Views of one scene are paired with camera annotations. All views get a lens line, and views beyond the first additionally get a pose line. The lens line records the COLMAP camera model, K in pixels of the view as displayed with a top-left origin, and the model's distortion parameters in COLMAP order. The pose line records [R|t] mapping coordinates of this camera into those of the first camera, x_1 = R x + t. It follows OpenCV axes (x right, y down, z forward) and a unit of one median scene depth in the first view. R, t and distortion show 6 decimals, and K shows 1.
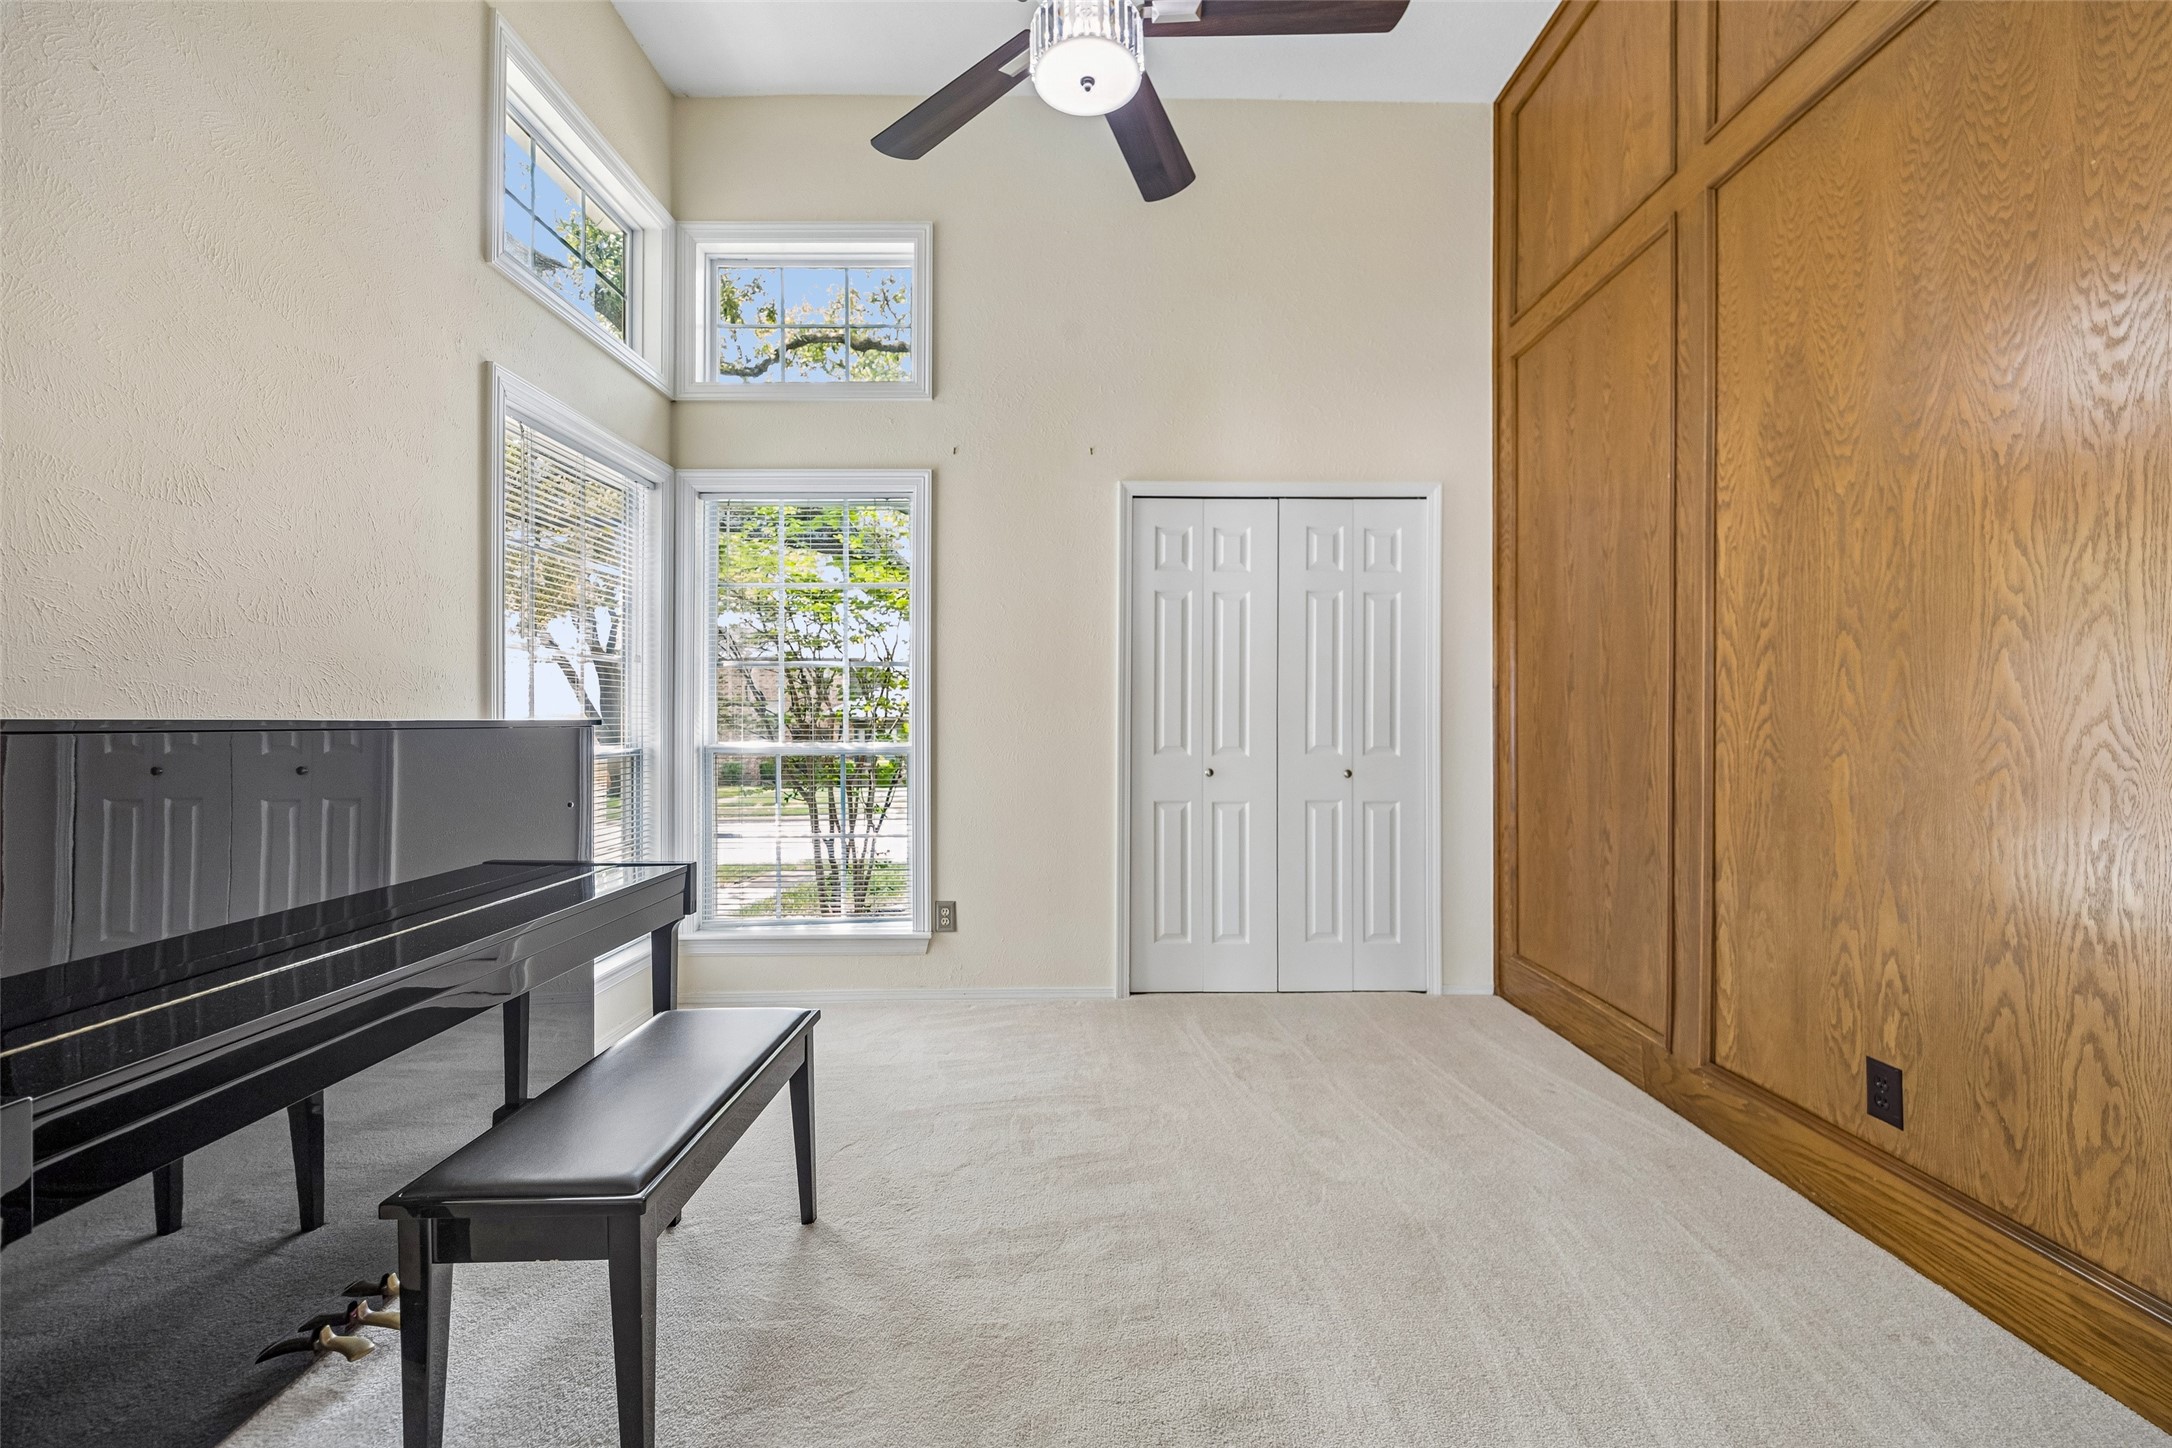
lens RADIAL K [[842.9, 0, 1099.0], [0, 842.9, 712.9], [0, 0, 1]] dist [-0.001829, 0.000059]
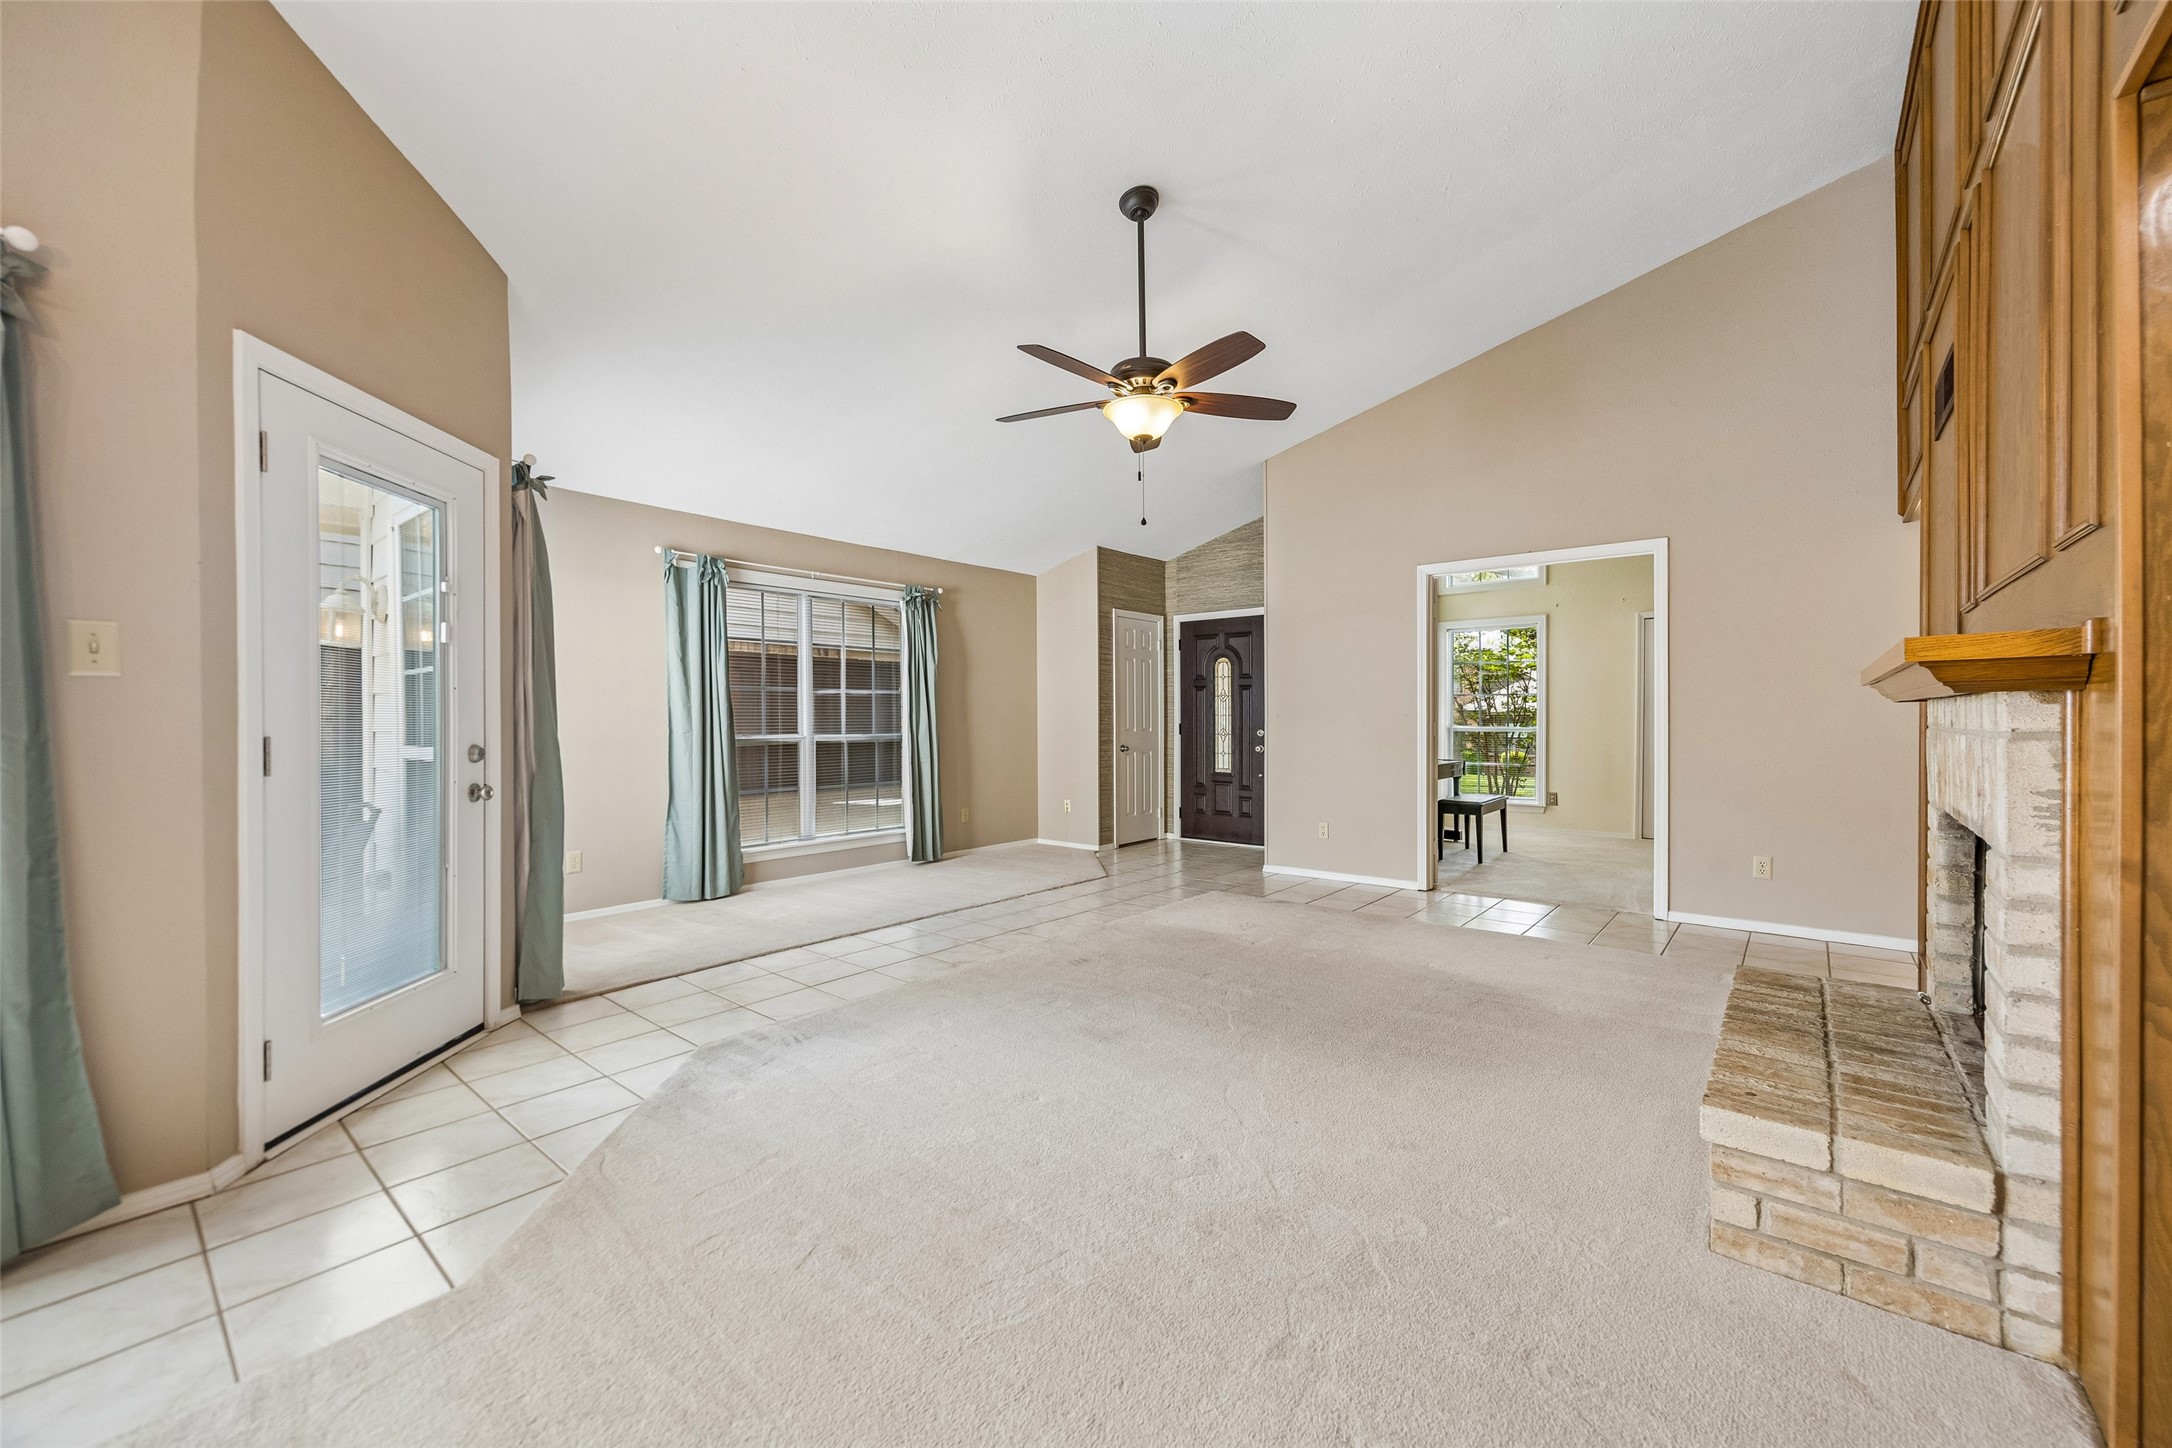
lens RADIAL K [[842.9, 0, 1099.0], [0, 842.9, 712.9], [0, 0, 1]] dist [-0.001829, 0.000059]
pose [[0.764441, 0.001883, -0.644691, 0.378736], [0.001789, 0.999986, 0.005042, -0.017895], [0.644692, -0.005008, 0.764426, -1.674438]]
